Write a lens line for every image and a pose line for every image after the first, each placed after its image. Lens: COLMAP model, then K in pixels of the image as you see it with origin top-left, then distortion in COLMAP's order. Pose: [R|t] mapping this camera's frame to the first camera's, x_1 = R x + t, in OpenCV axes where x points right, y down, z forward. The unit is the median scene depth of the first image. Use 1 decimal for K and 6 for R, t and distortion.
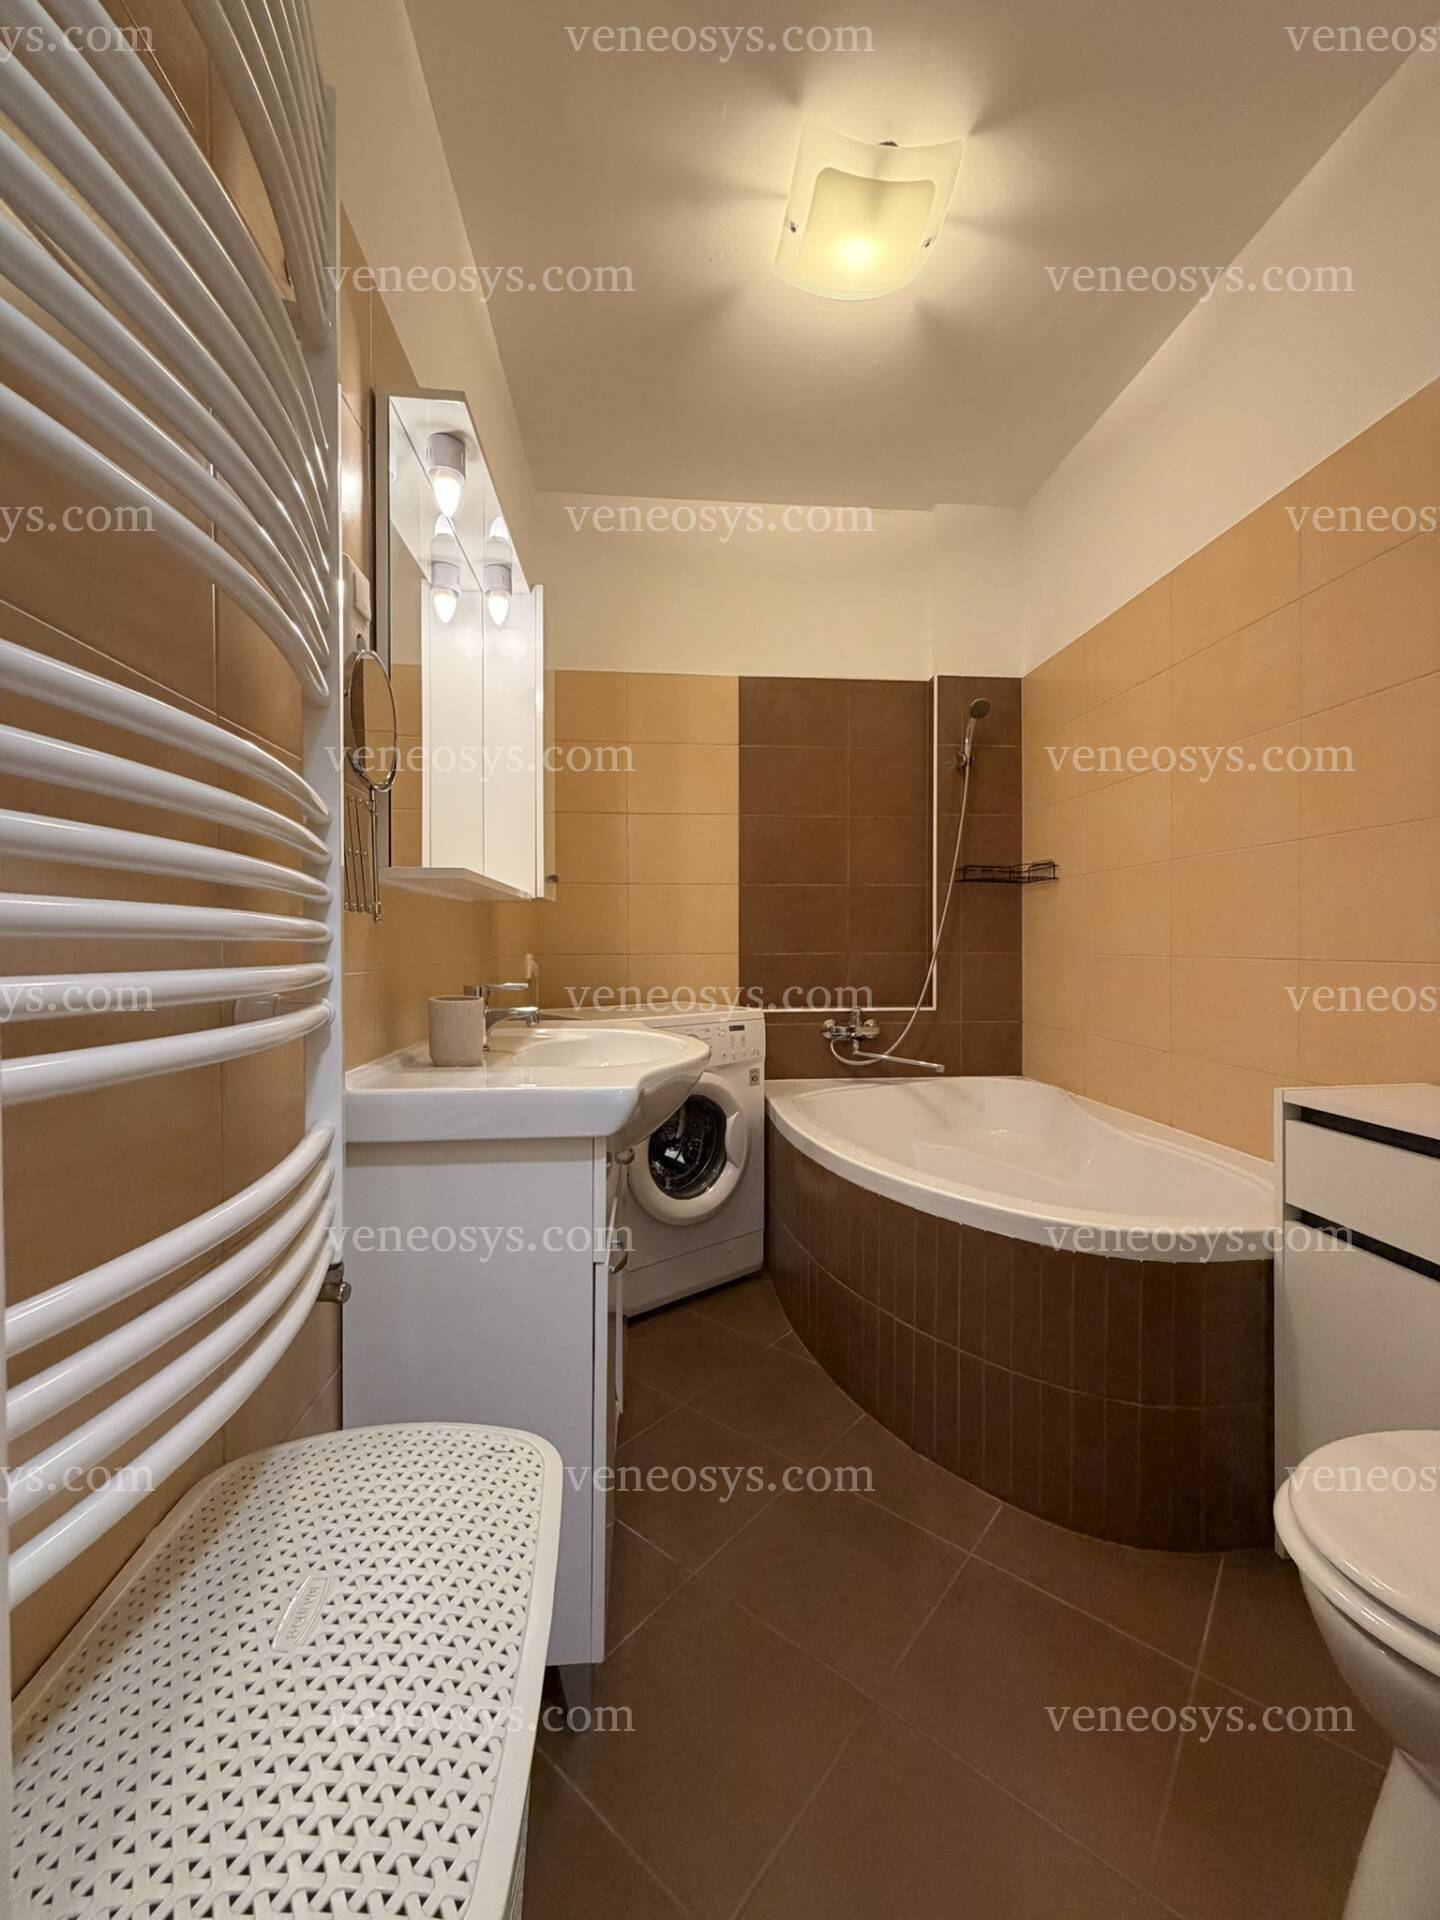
lens RADIAL K [[769.7, 0, 723.1], [0, 769.7, 956.9], [0, 0, 1]] dist [0.003329, -0.000428]
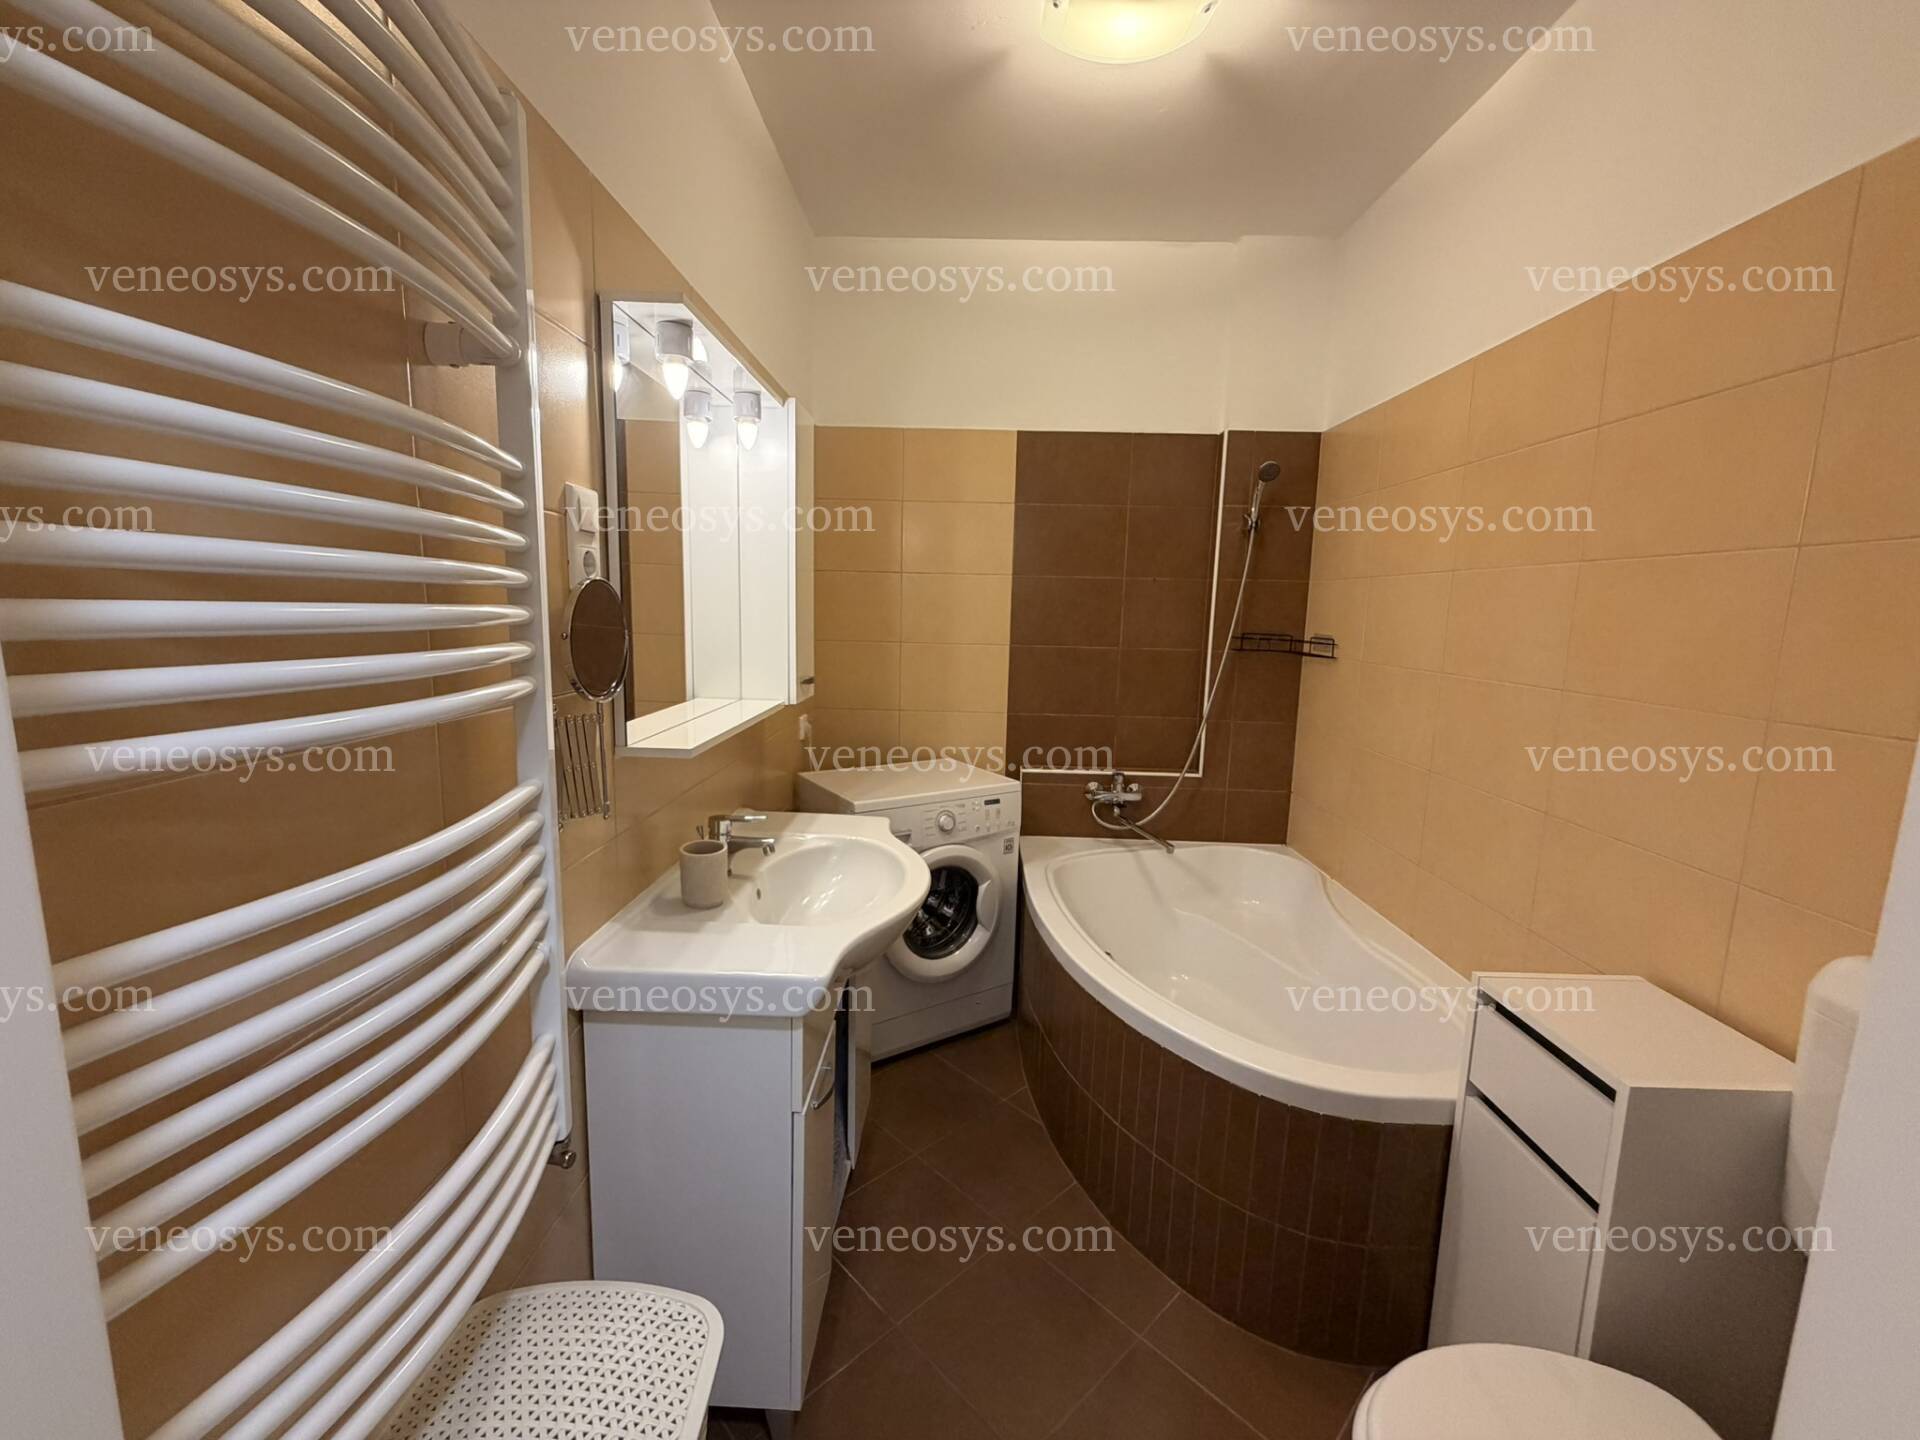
lens RADIAL K [[769.7, 0, 954.9], [0, 769.7, 719.2], [0, 0, 1]] dist [0.003329, -0.000428]
pose [[0.992777, 0.044064, -0.111588, 0.074871], [-0.029092, 0.990768, 0.132408, -0.146700], [0.116393, -0.128206, 0.984894, -0.017325]]
